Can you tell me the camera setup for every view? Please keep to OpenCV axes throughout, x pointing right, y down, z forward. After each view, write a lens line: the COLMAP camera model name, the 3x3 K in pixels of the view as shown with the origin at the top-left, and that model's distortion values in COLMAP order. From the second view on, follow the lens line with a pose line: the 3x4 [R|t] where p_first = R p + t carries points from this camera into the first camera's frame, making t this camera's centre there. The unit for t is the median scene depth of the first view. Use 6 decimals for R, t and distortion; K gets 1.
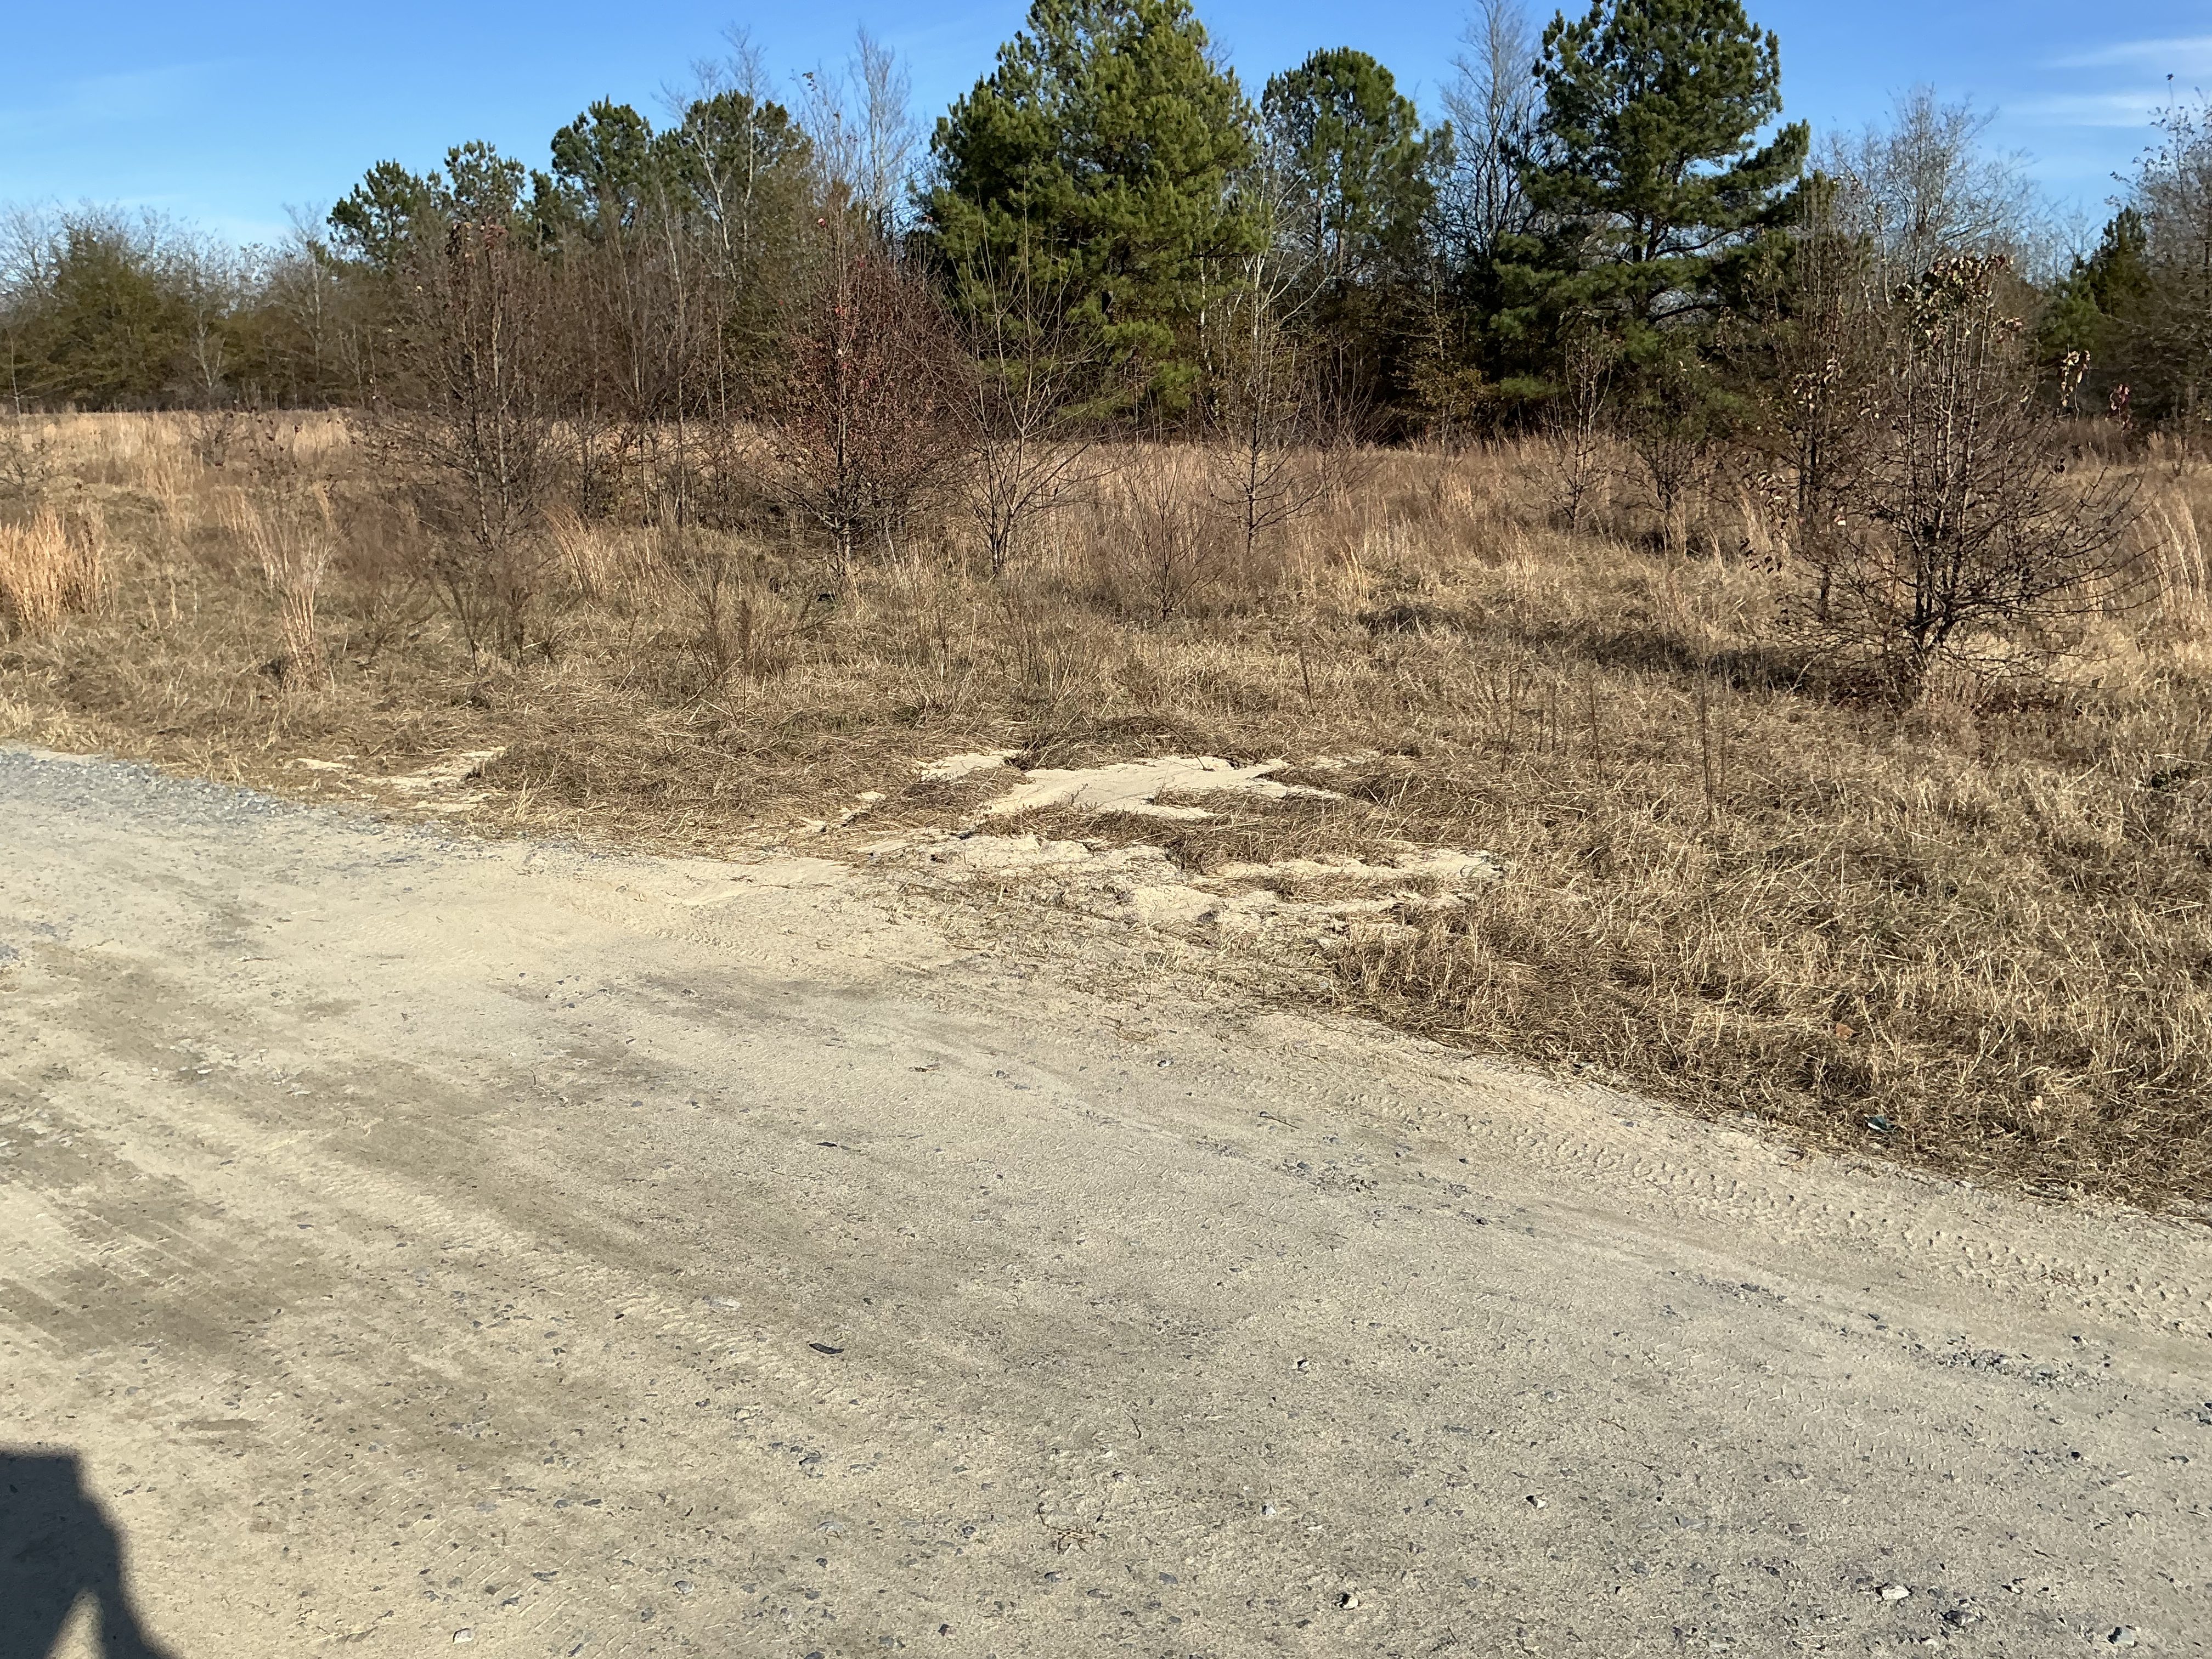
lens RADIAL K [[1845.0, 0, 1100.8], [0, 1845.0, 844.9], [0, 0, 1]] dist [0.112765, -0.222860]
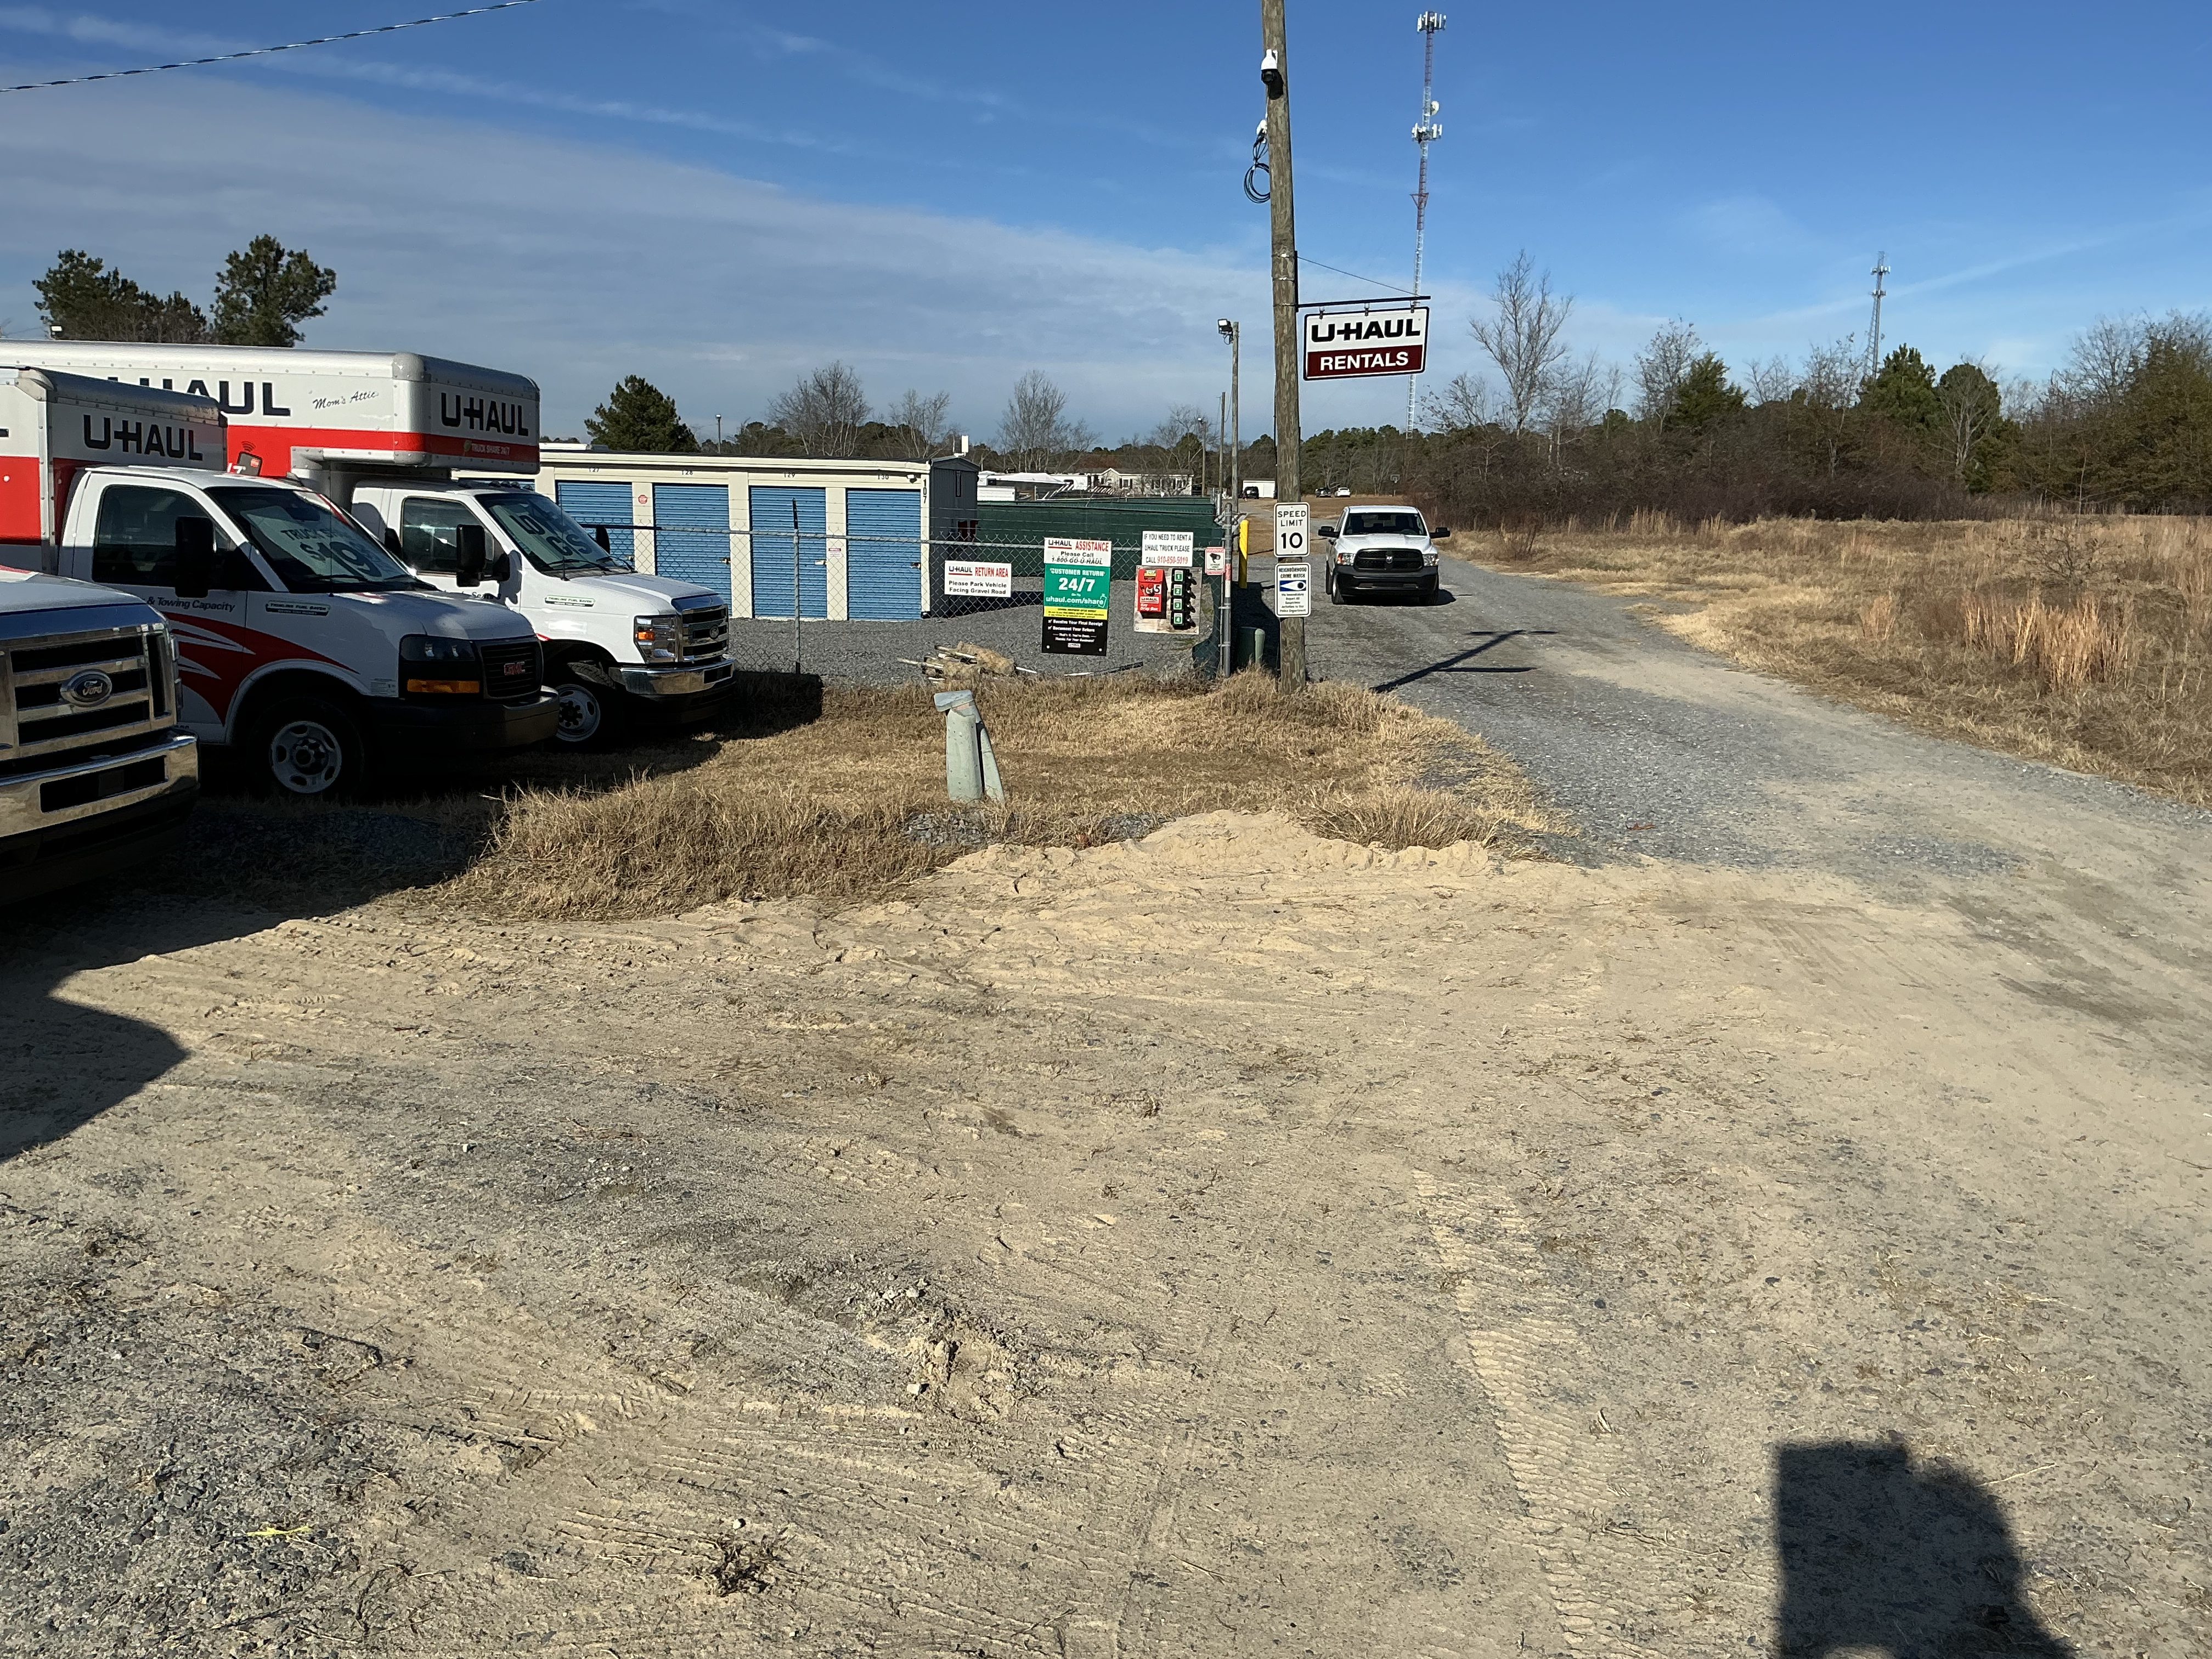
lens RADIAL K [[1845.0, 0, 1080.4], [0, 1845.0, 842.3], [0, 0, 1]] dist [0.112765, -0.222860]
pose [[0.545991, 0.156363, -0.823070, 0.171369], [-0.199499, 0.978434, 0.053539, 0.071403], [0.813692, 0.134970, 0.565410, -0.334316]]
